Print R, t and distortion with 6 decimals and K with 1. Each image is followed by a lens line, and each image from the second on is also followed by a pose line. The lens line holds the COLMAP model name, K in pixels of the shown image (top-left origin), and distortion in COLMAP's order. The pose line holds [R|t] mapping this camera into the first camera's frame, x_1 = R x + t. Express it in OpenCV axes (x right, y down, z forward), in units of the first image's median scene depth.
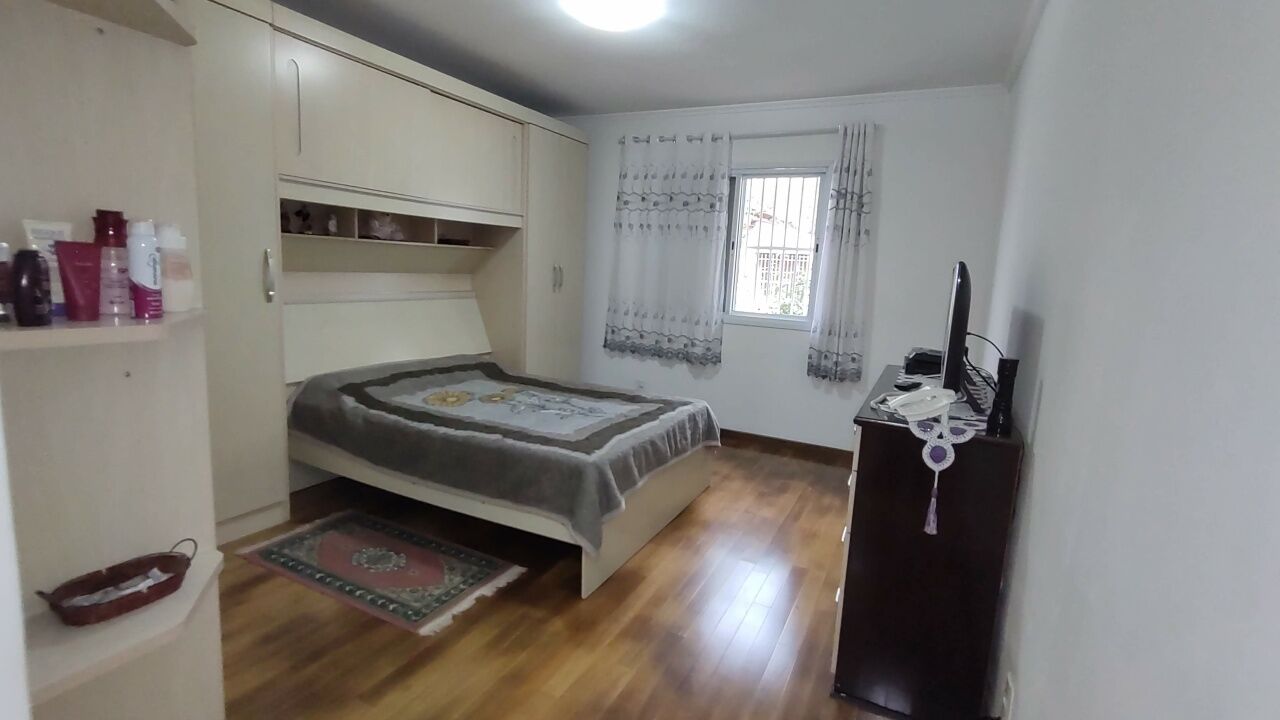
lens RADIAL K [[589.9, 0, 640.0], [0, 589.9, 360.0], [0, 0, 1]] dist [0.004135, 0.000501]
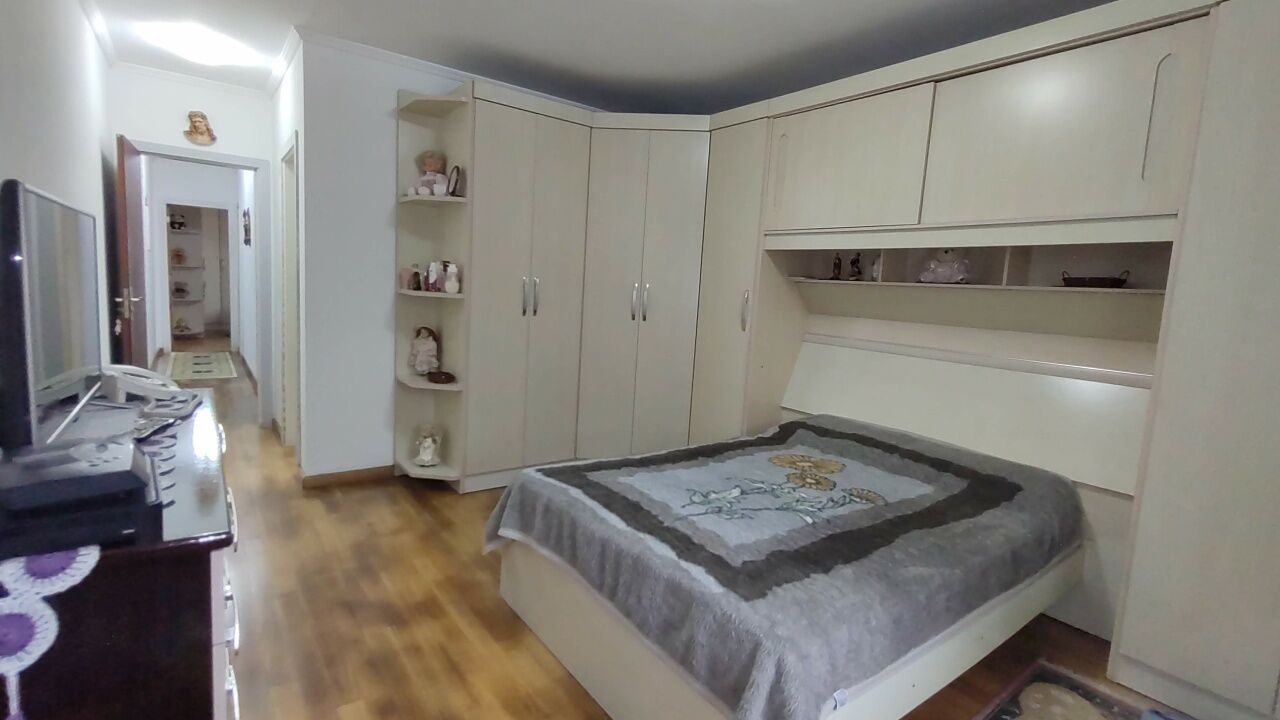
lens RADIAL K [[589.9, 0, 640.0], [0, 589.9, 360.0], [0, 0, 1]] dist [0.004135, 0.000501]
pose [[-0.447840, 0.028157, -0.893670, 0.534236], [-0.225350, 0.963683, 0.143291, -0.145252], [0.865250, 0.265560, -0.425230, 1.168750]]
